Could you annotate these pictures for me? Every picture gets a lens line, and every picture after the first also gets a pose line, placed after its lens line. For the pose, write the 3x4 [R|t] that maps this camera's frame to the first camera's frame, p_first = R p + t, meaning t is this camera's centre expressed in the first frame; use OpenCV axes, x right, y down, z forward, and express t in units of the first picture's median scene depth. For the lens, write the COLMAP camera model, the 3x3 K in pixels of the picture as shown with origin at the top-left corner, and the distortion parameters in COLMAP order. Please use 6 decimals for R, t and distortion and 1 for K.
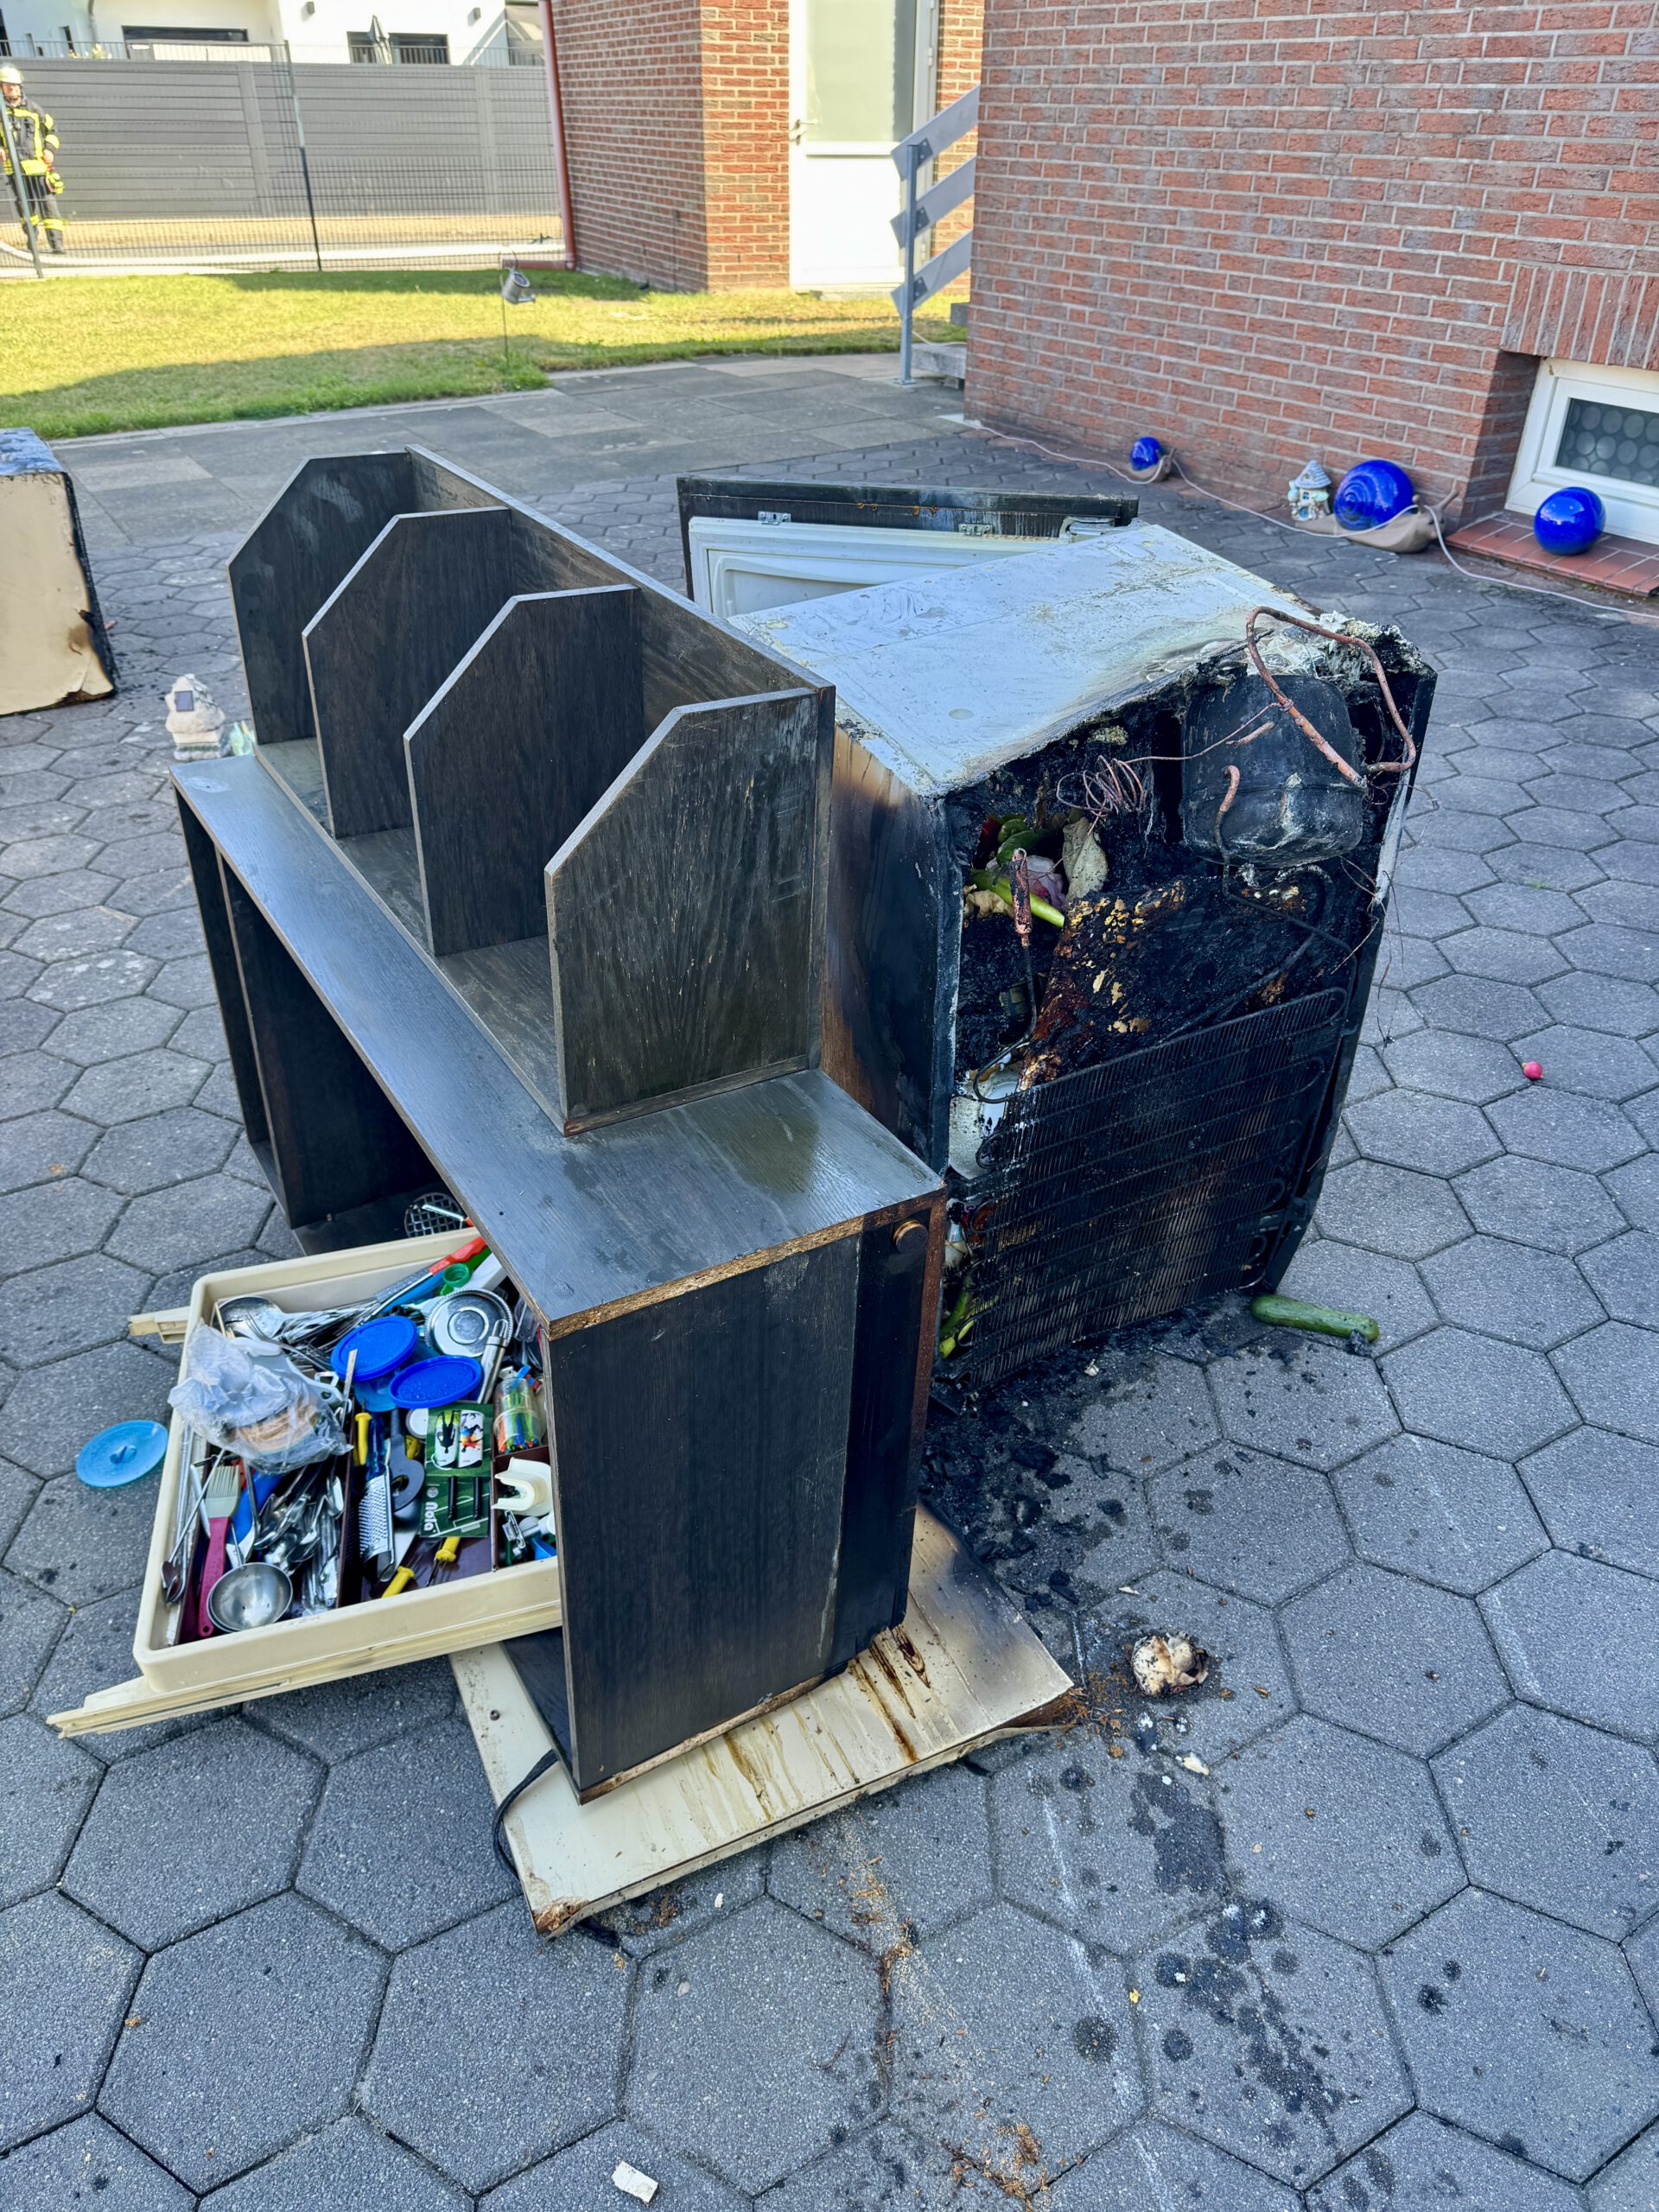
lens RADIAL K [[1560.3, 0, 826.1], [0, 1560.3, 1097.4], [0, 0, 1]] dist [0.050987, 0.003517]
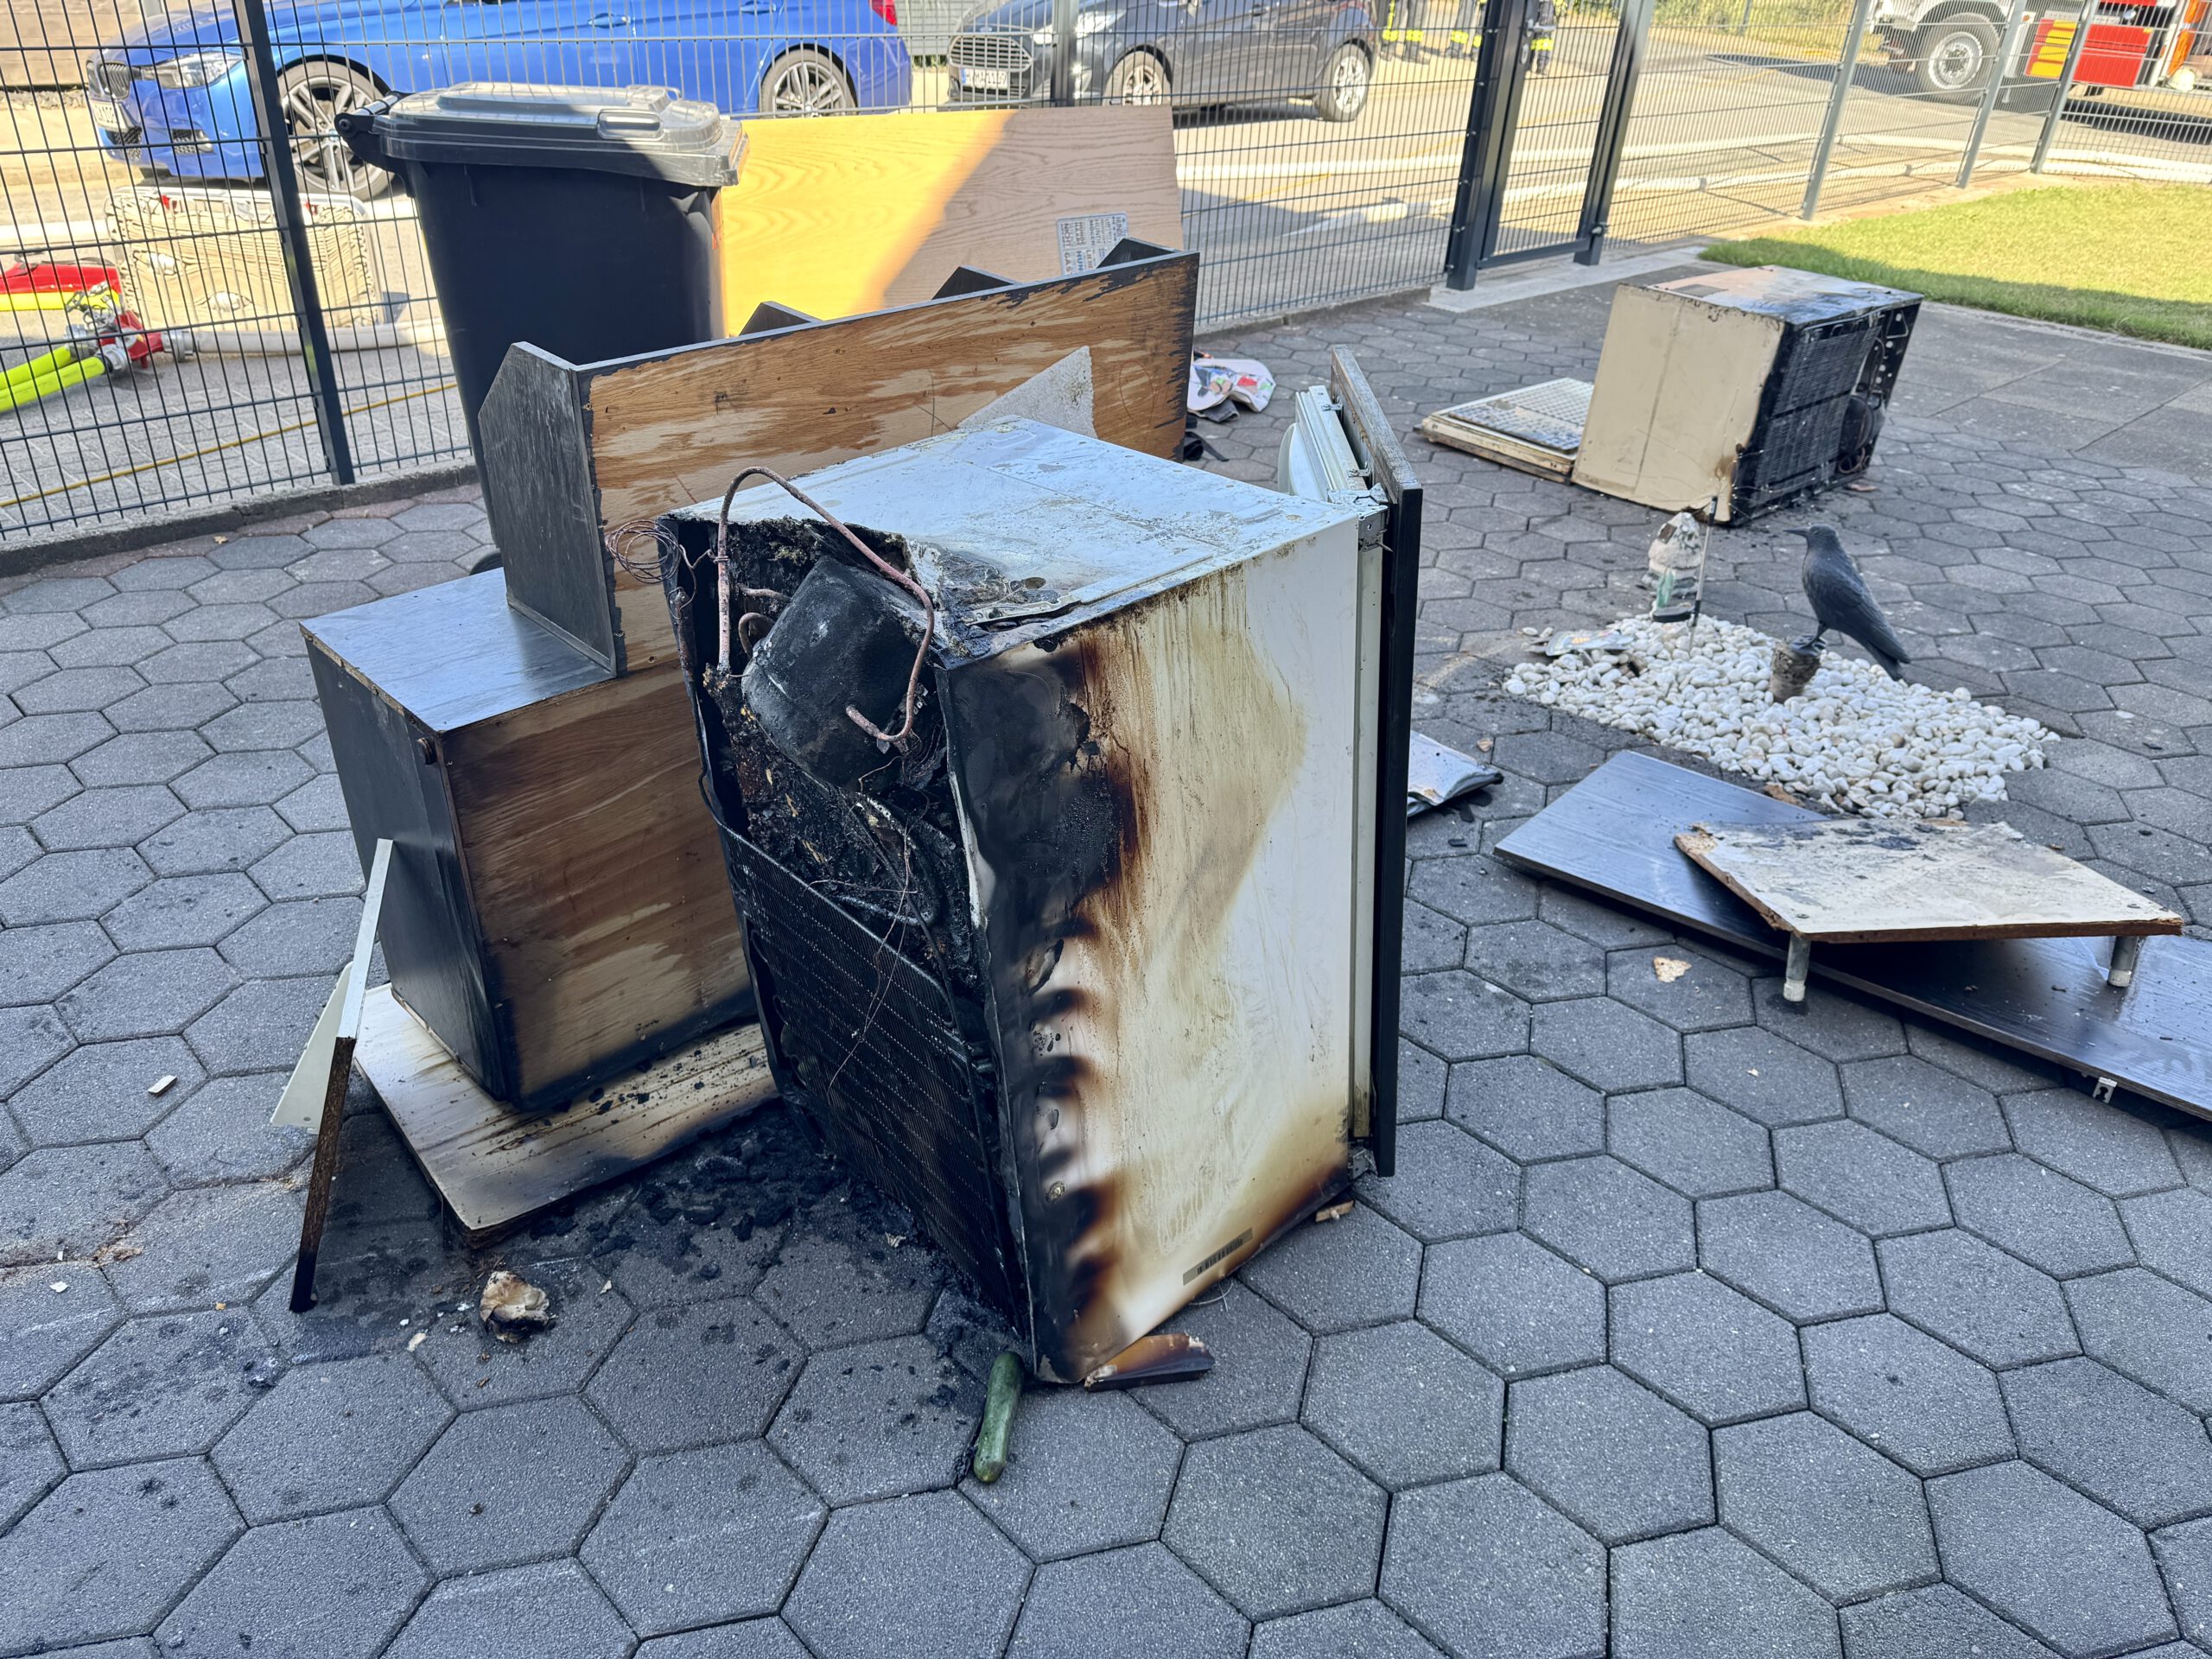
lens RADIAL K [[1560.3, 0, 1095.8], [0, 1560.3, 834.3], [0, 0, 1]] dist [0.050987, 0.003517]
pose [[0.234659, 0.492655, -0.837989, 1.097754], [-0.550669, 0.777769, 0.303050, -0.473691], [0.801061, 0.390341, 0.453800, 0.700531]]
